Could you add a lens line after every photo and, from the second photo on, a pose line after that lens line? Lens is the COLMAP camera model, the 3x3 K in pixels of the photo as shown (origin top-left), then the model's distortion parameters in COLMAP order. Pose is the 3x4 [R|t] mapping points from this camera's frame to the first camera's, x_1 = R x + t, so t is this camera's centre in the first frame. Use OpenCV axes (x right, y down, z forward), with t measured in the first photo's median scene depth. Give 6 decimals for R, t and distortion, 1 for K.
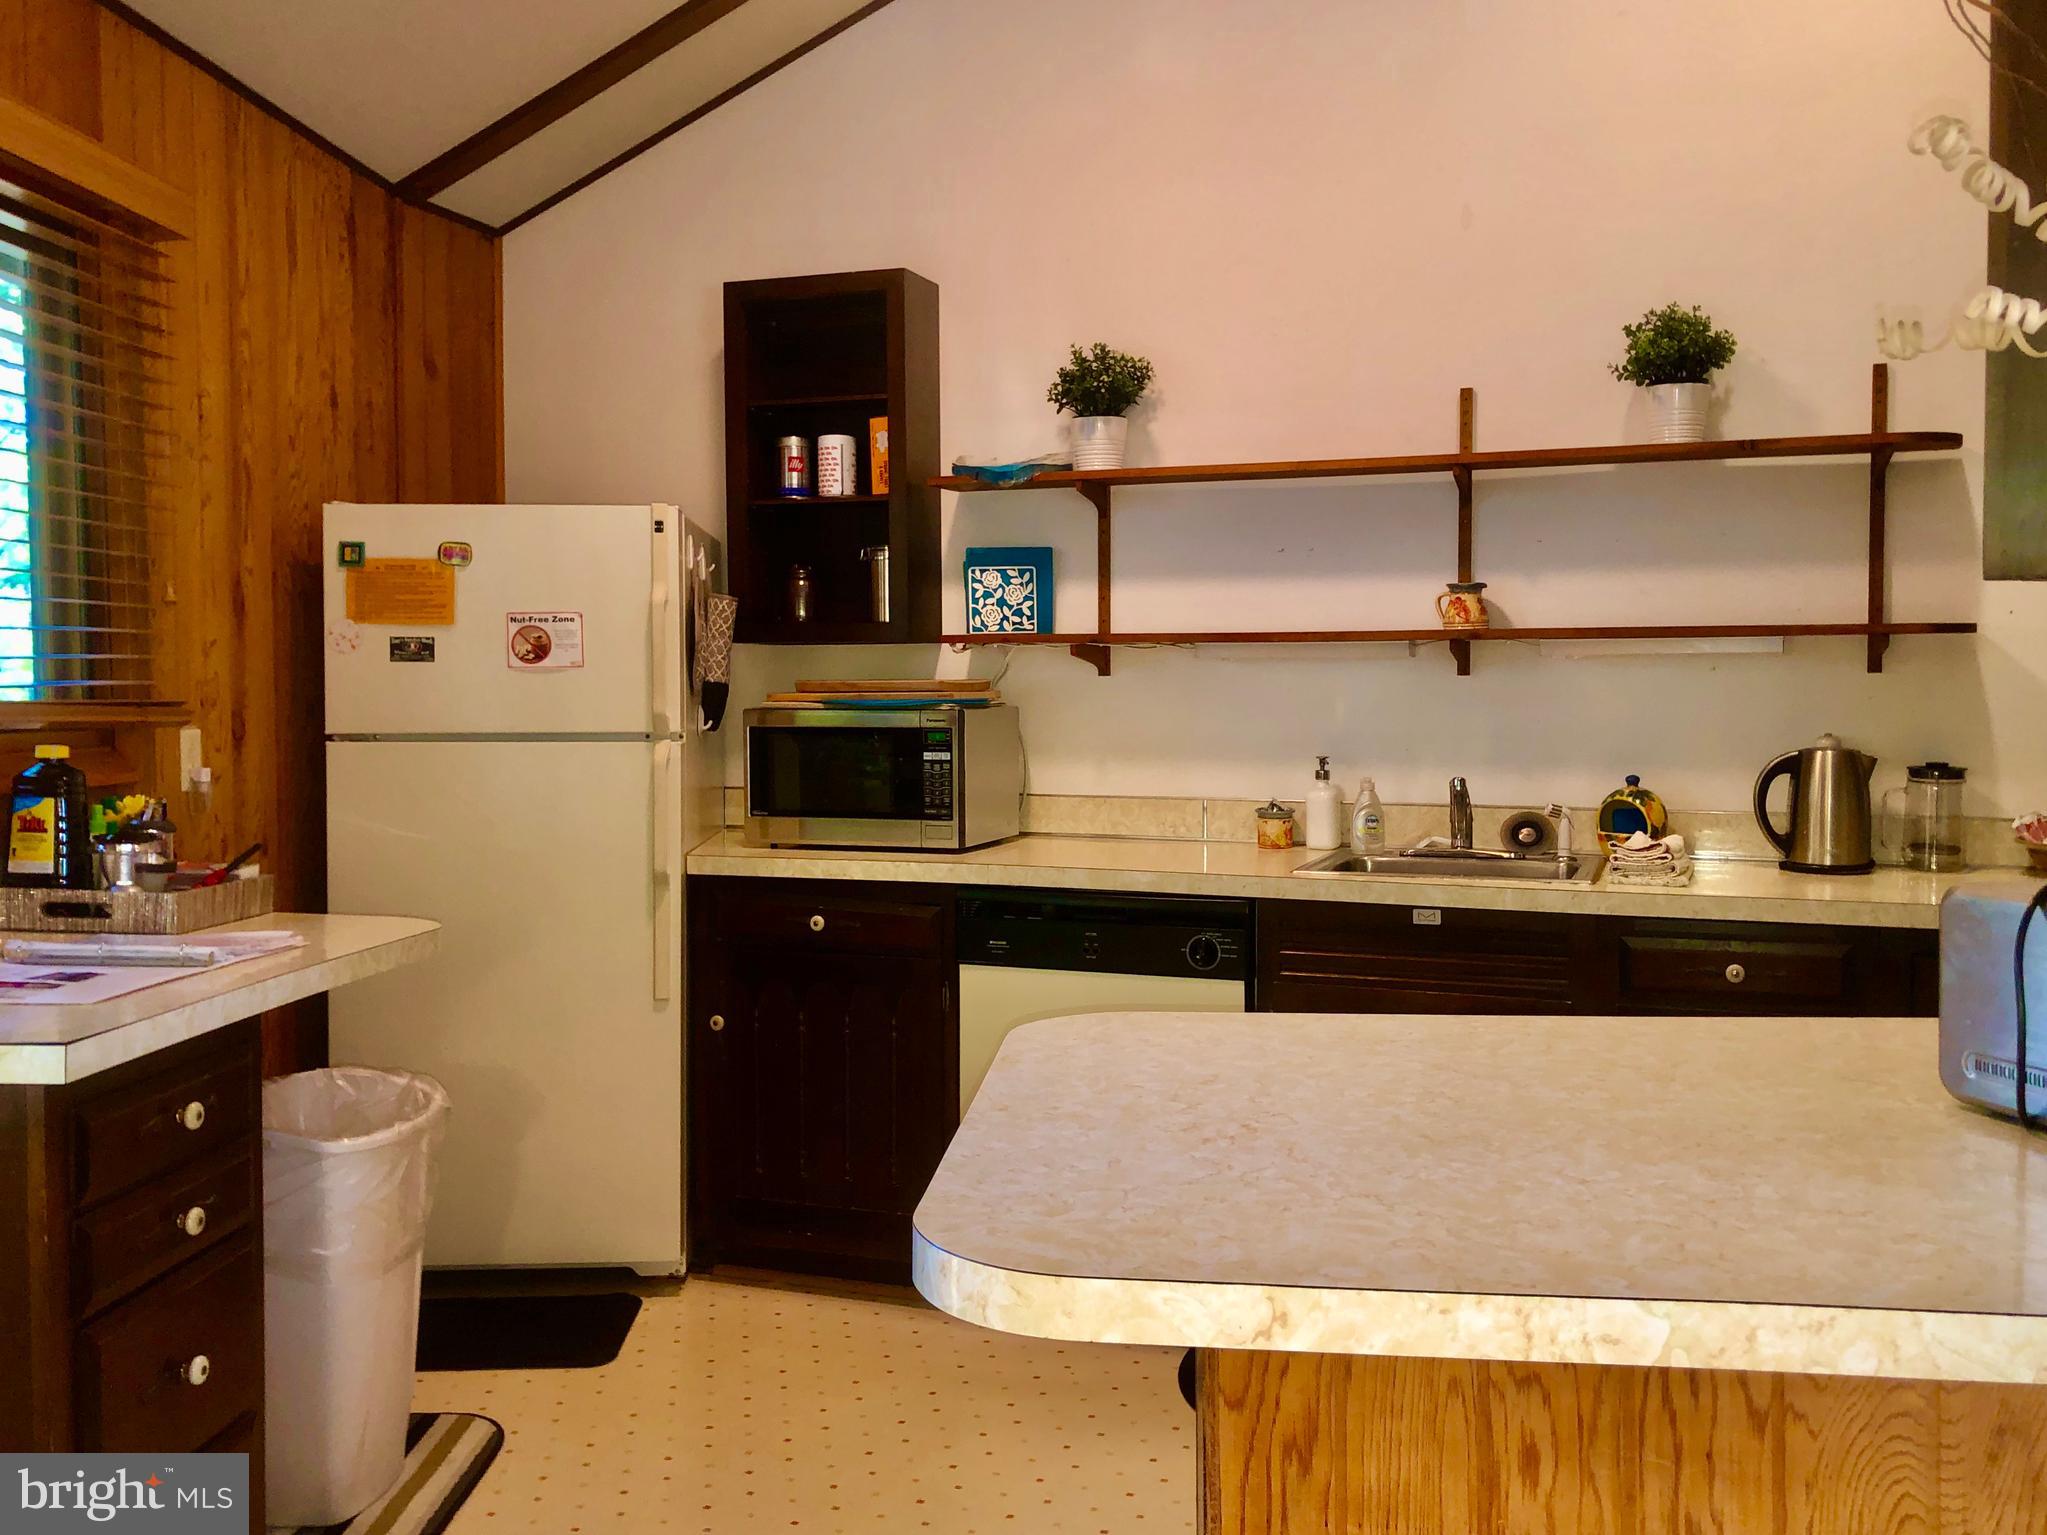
lens RADIAL K [[1647.7, 0, 1023.9], [0, 1647.7, 772.3], [0, 0, 1]] dist [0.007234, -0.008917]
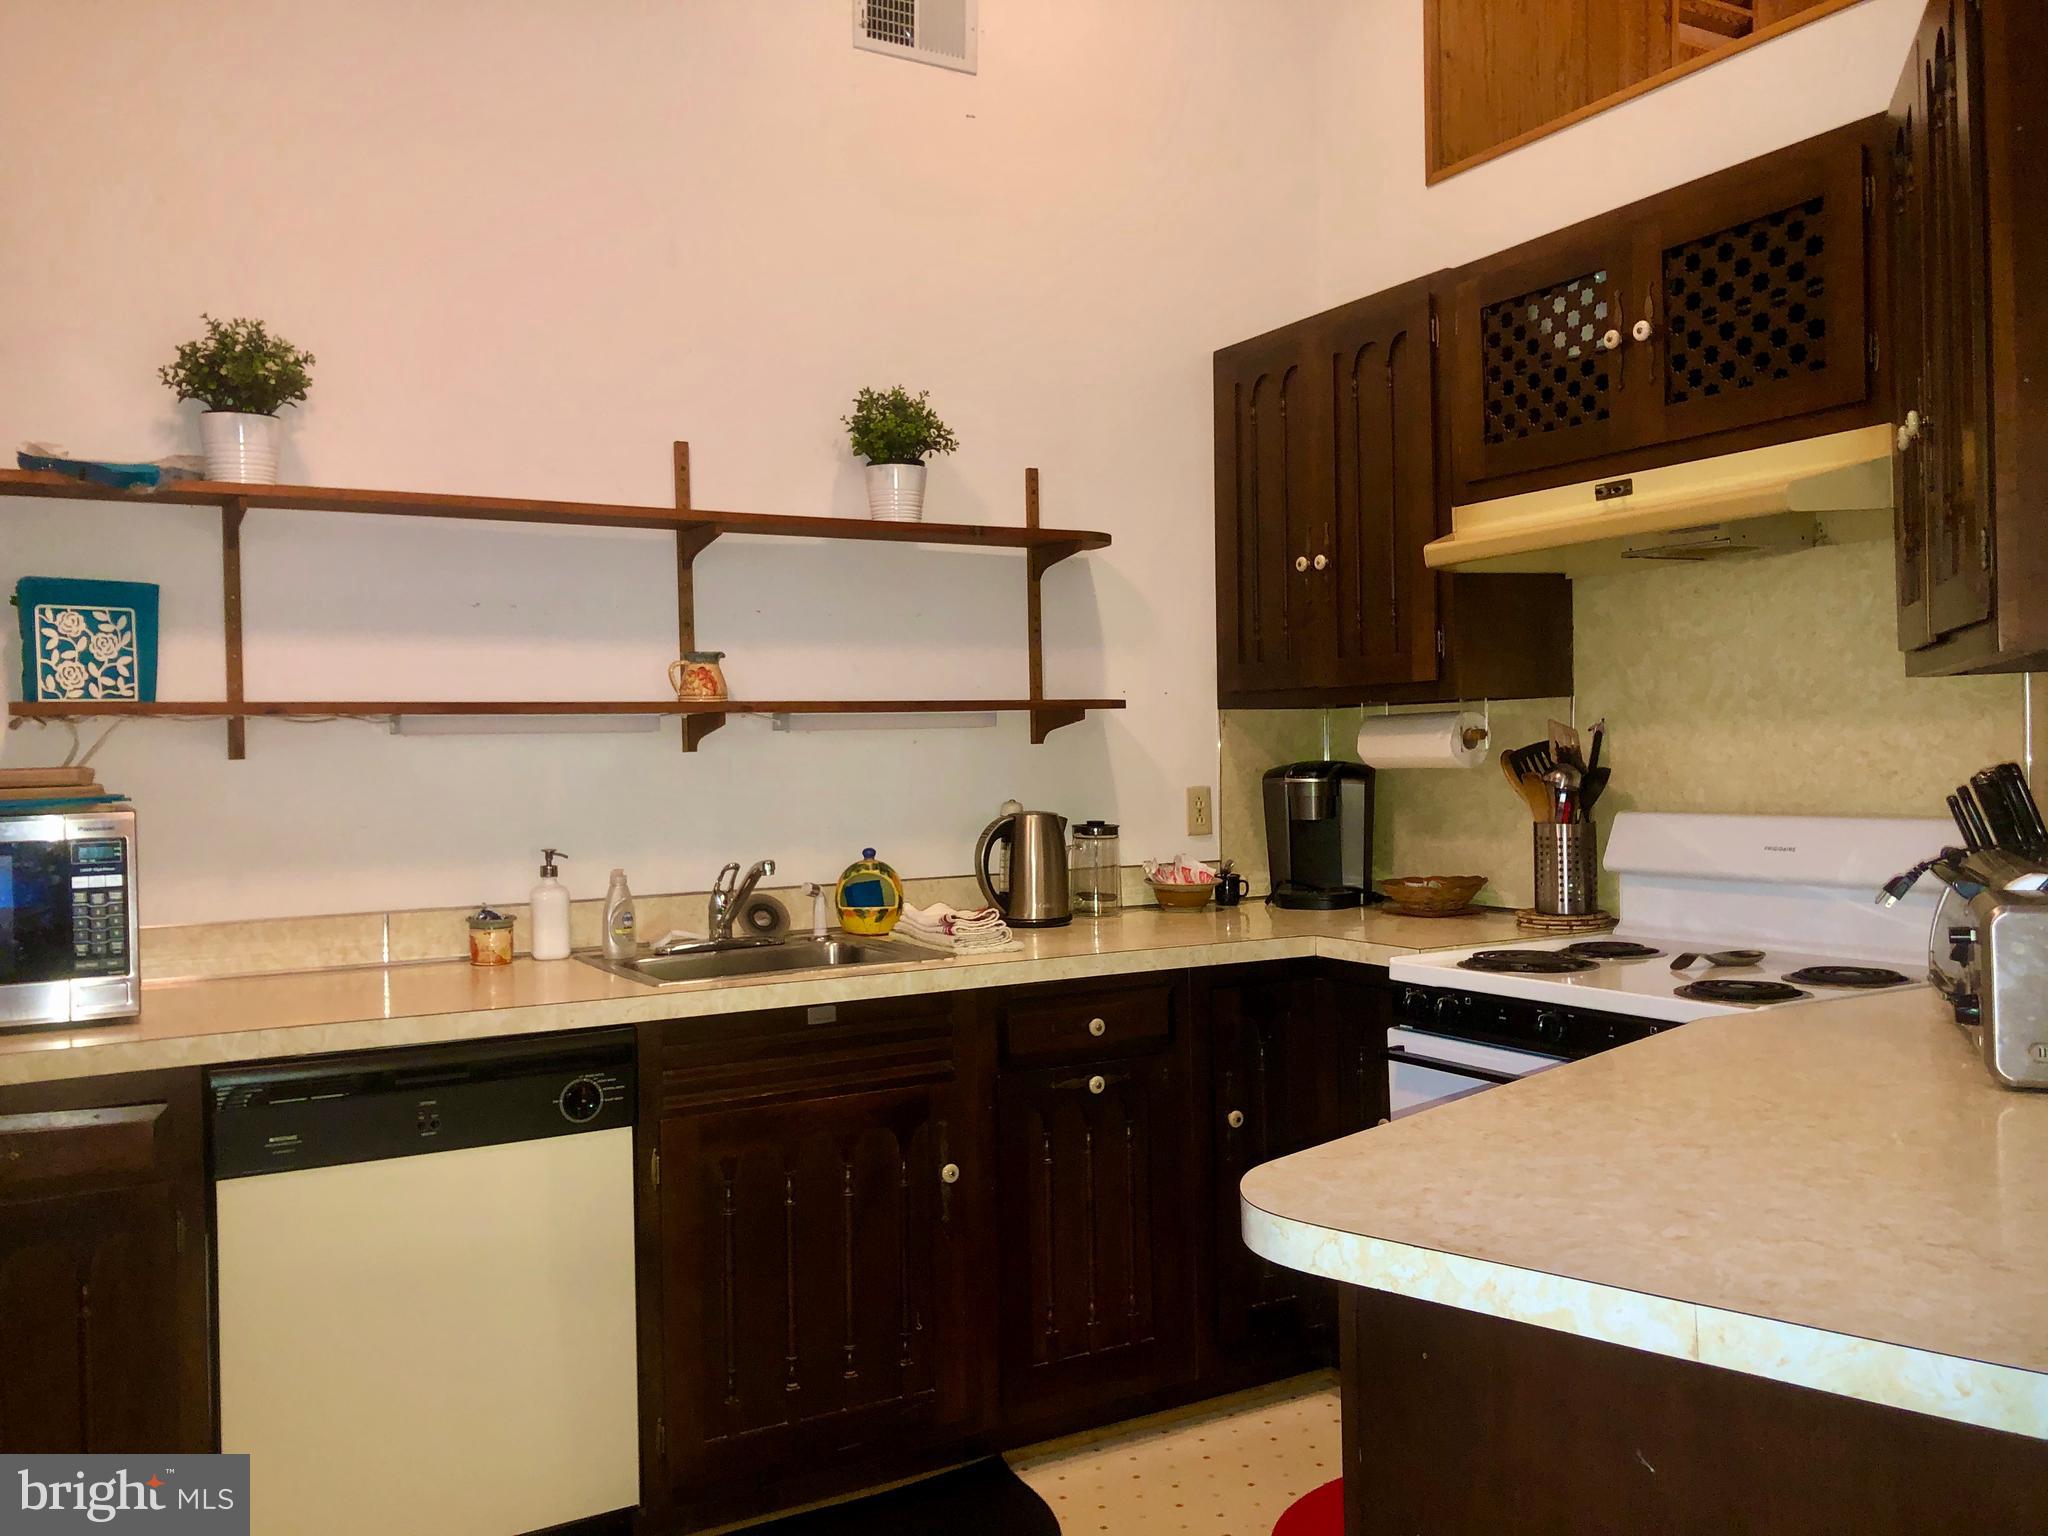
lens RADIAL K [[1648.6, 0, 1024.9], [0, 1648.6, 756.3], [0, 0, 1]] dist [0.007234, -0.008917]
pose [[0.649004, -0.016471, 0.760607, -0.296842], [0.059887, 0.997769, -0.029494, -0.017091], [-0.758424, 0.064693, 0.648543, 0.252924]]
